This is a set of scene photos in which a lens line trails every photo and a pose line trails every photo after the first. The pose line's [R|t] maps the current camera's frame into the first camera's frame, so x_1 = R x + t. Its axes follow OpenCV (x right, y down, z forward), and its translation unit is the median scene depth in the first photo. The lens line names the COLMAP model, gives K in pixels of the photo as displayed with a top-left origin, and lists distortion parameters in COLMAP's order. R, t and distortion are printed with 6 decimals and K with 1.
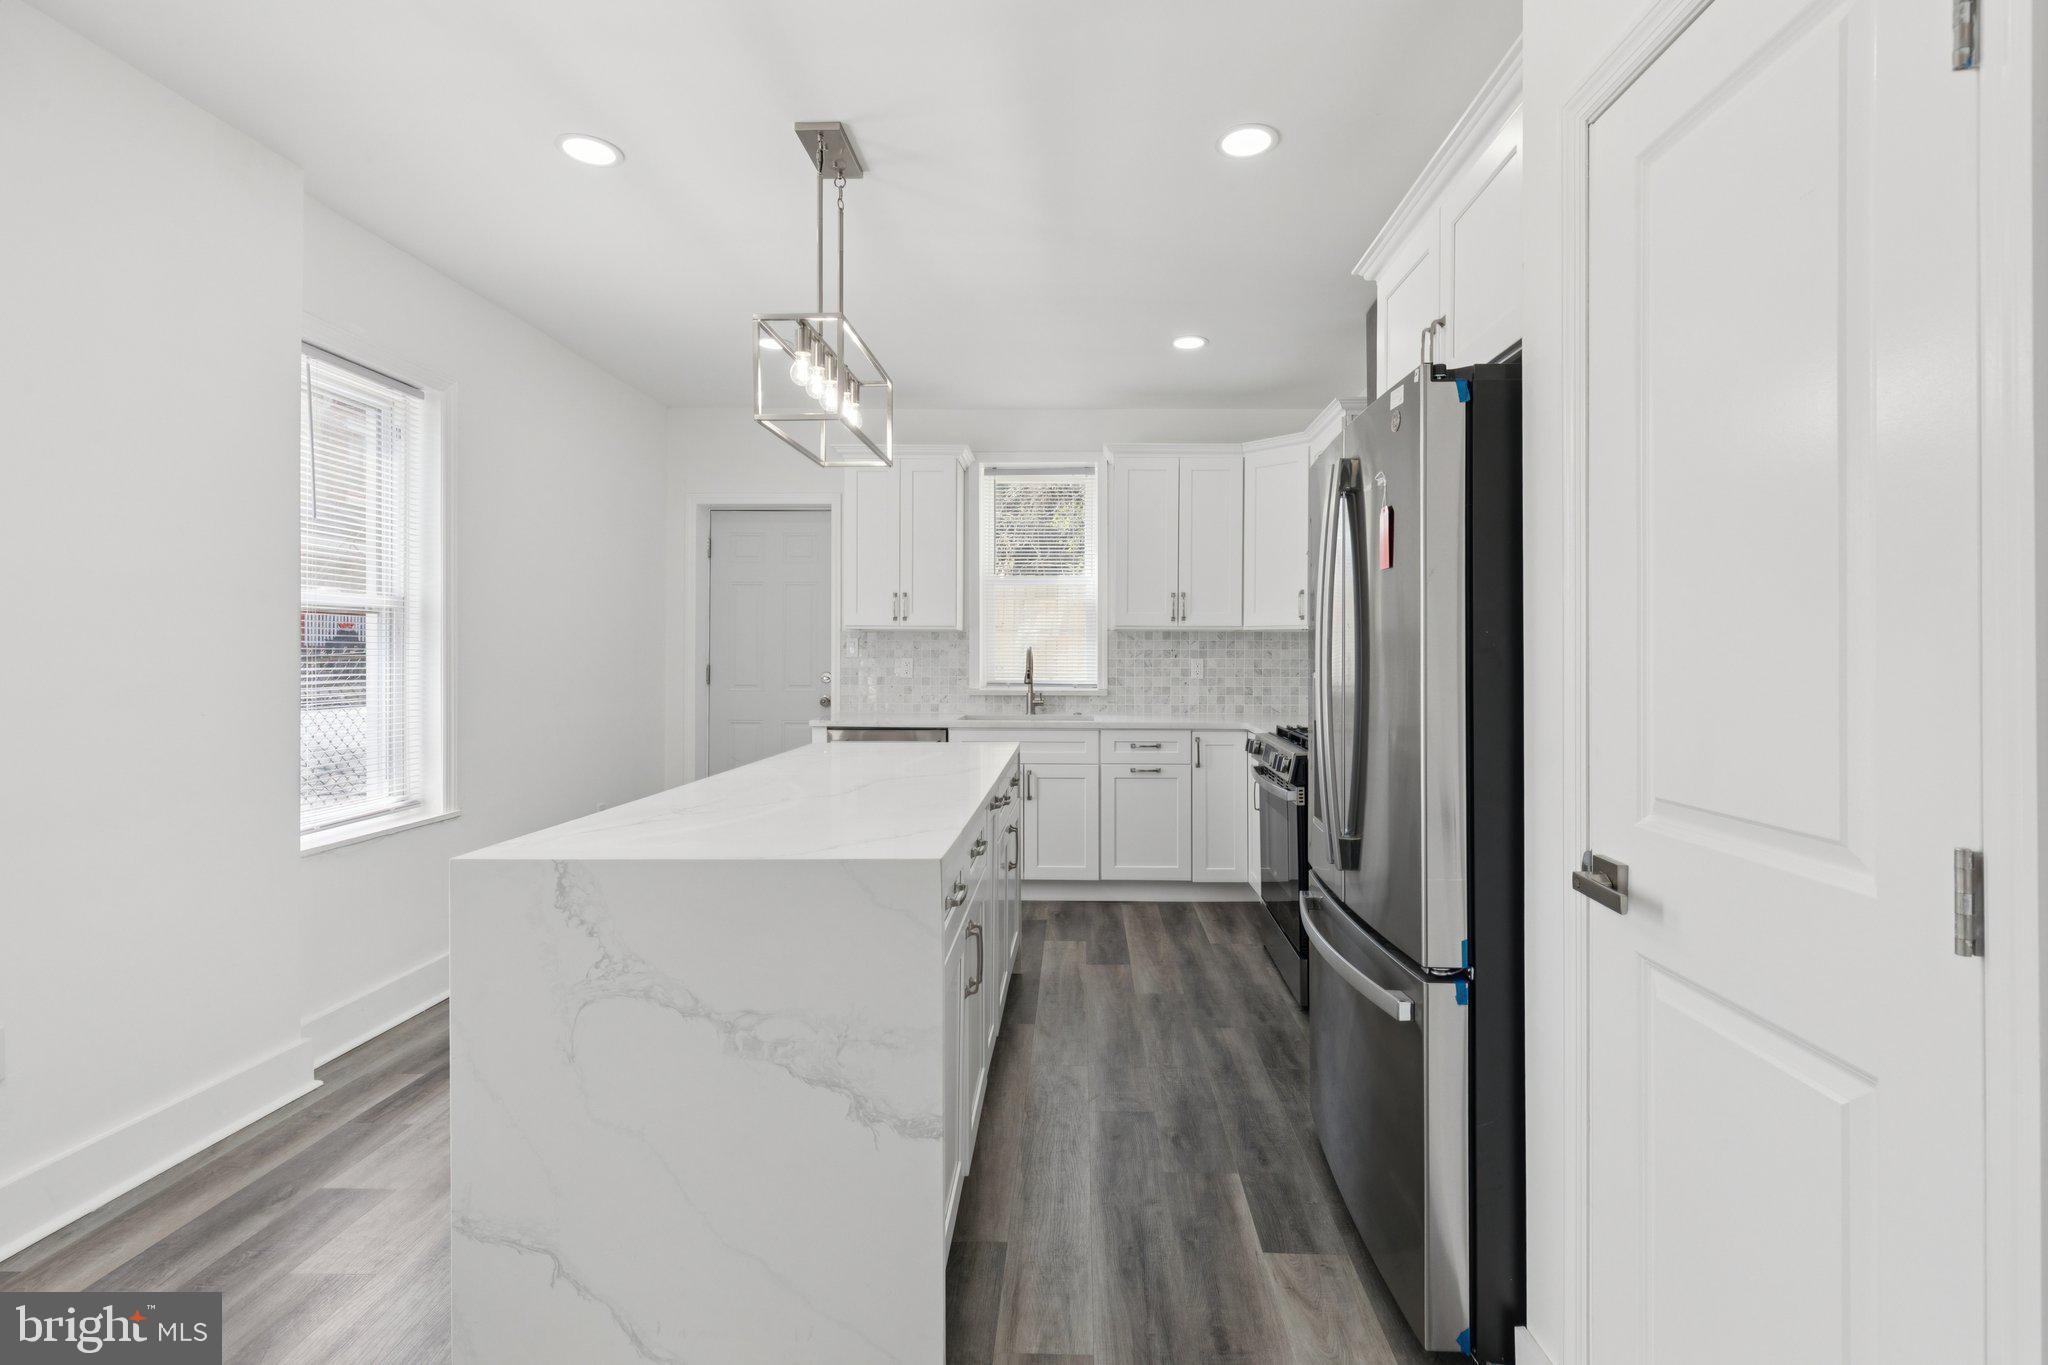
lens RADIAL K [[953.6, 0, 1045.8], [0, 953.6, 660.6], [0, 0, 1]] dist [0.016183, -0.000366]
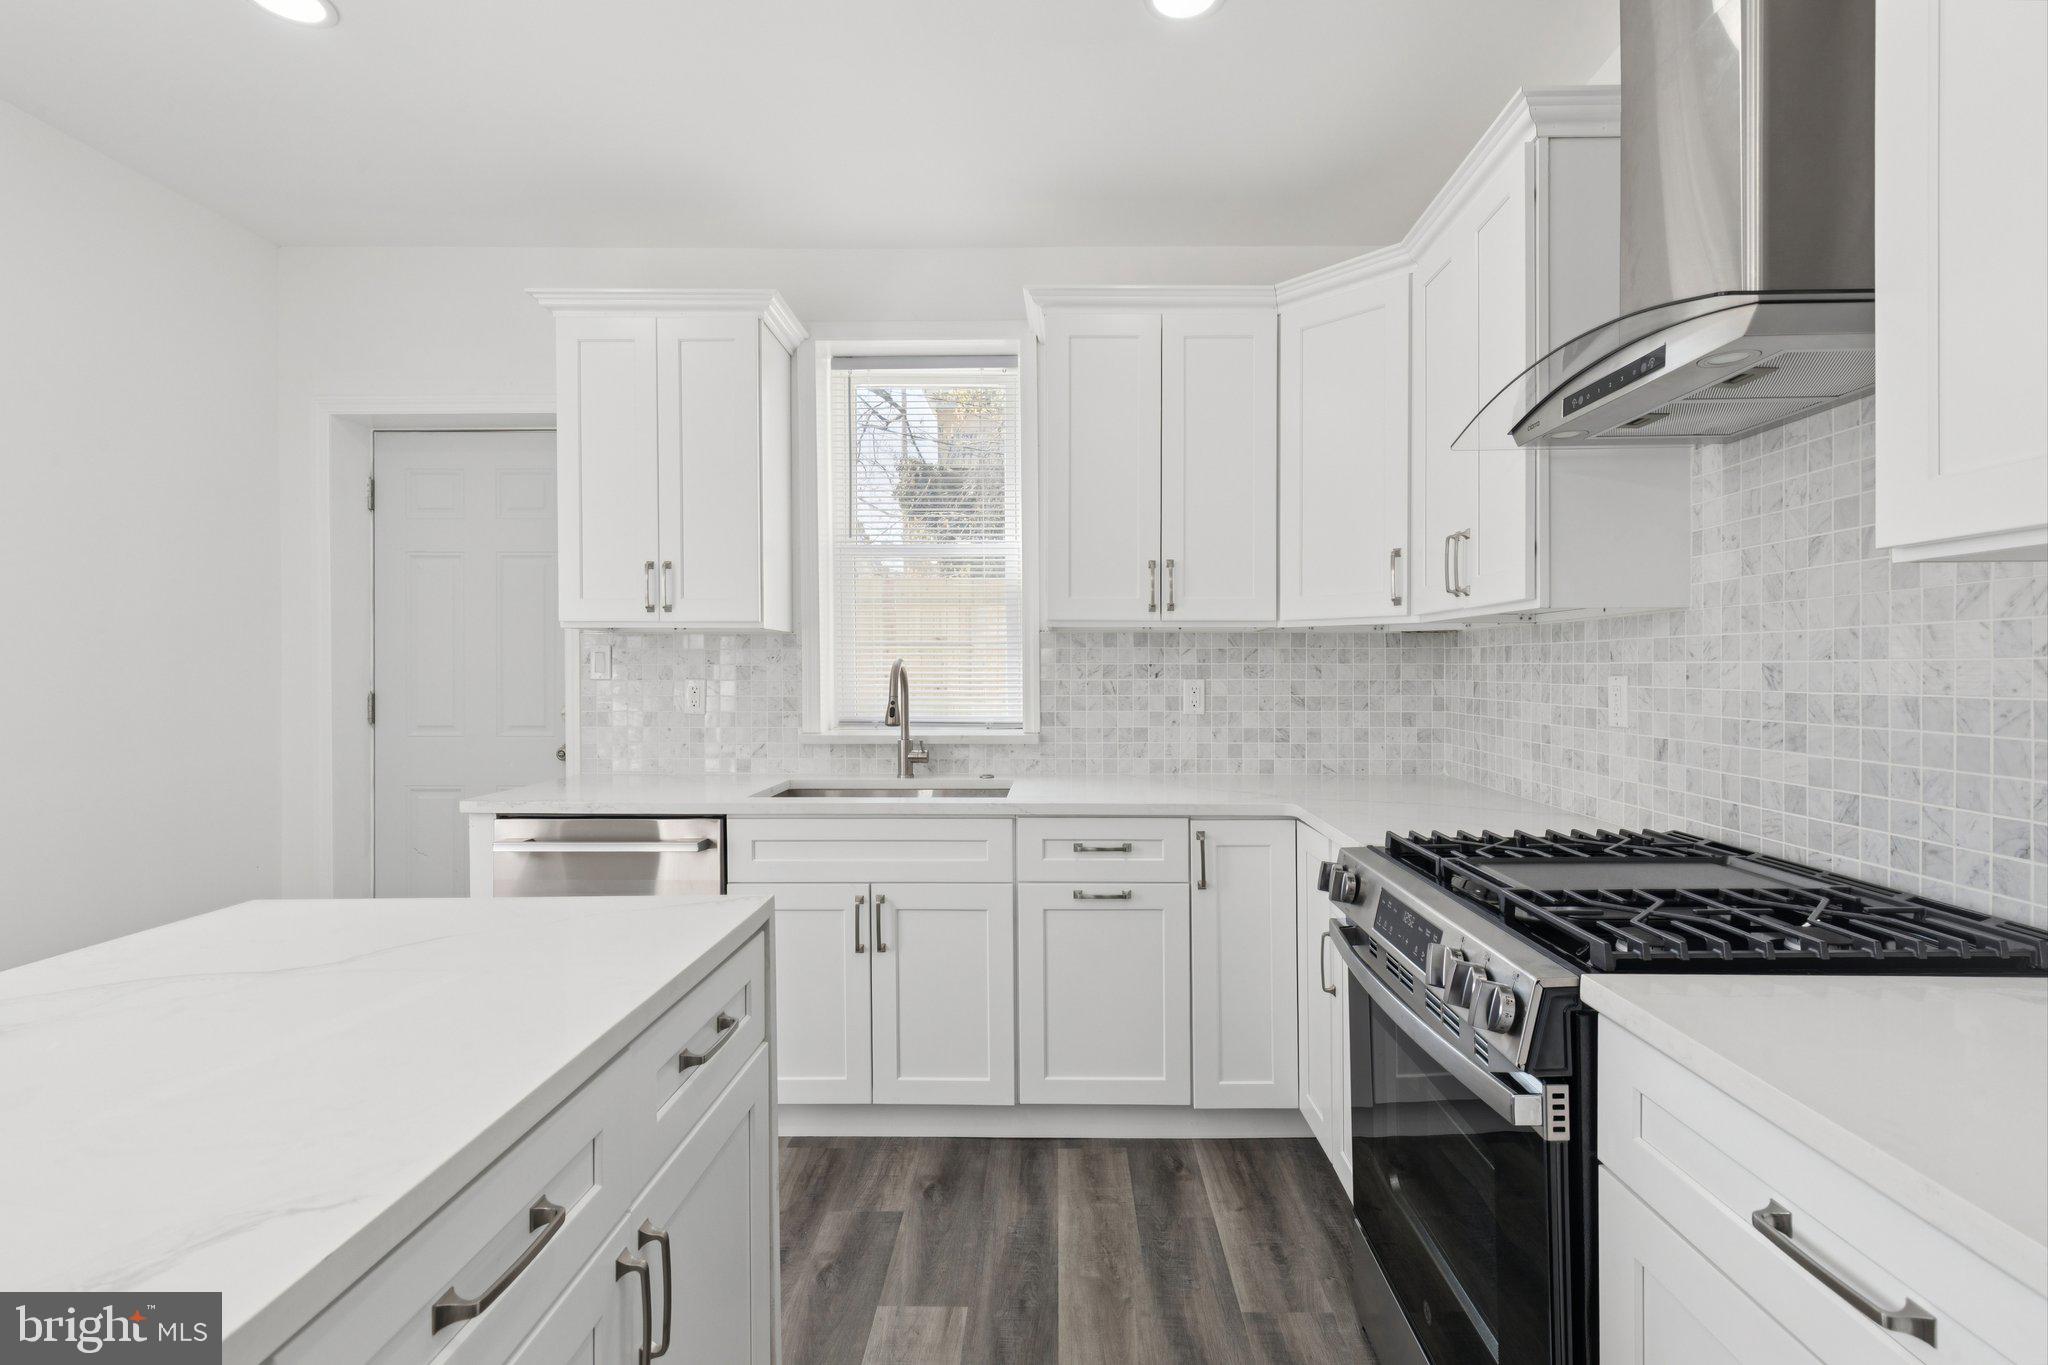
lens RADIAL K [[942.3, 0, 1051.9], [0, 942.3, 678.1], [0, 0, 1]] dist [0.003473, 0.000264]
pose [[0.999472, -0.003188, 0.032333, 0.058824], [0.003170, 0.999995, 0.000604, -0.003751], [-0.032335, -0.000501, 0.999477, 0.468674]]
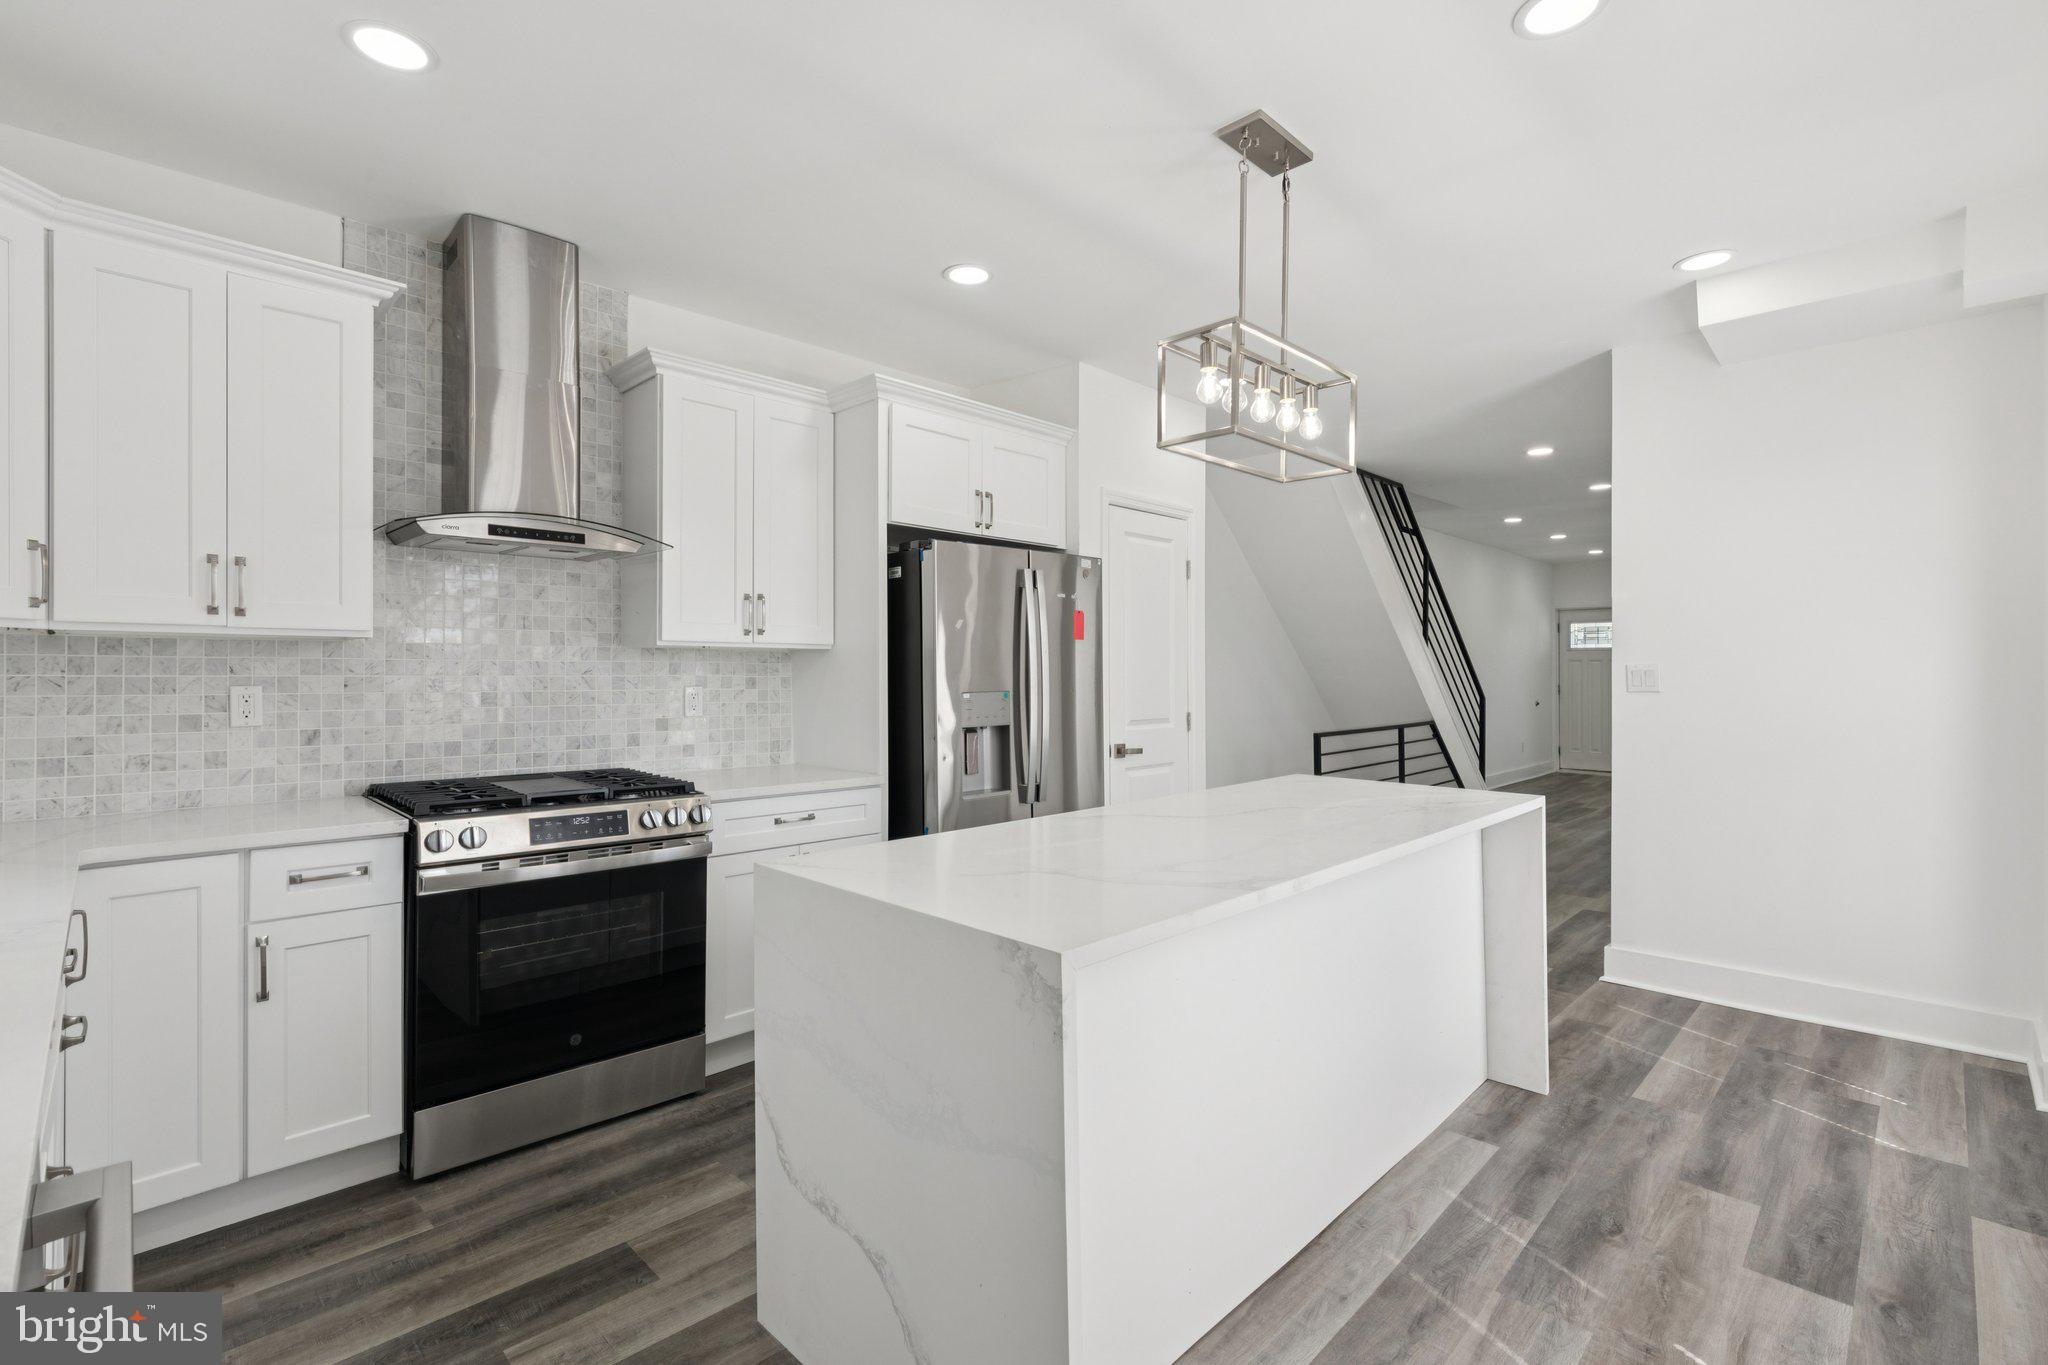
lens RADIAL K [[923.5, 0, 1039.3], [0, 923.5, 666.2], [0, 0, 1]] dist [0.002611, -0.000585]
pose [[-0.743116, 0.005797, 0.669138, -0.354962], [0.004646, 0.999983, -0.003504, -0.010900], [-0.669147, 0.000505, -0.743130, 0.968885]]
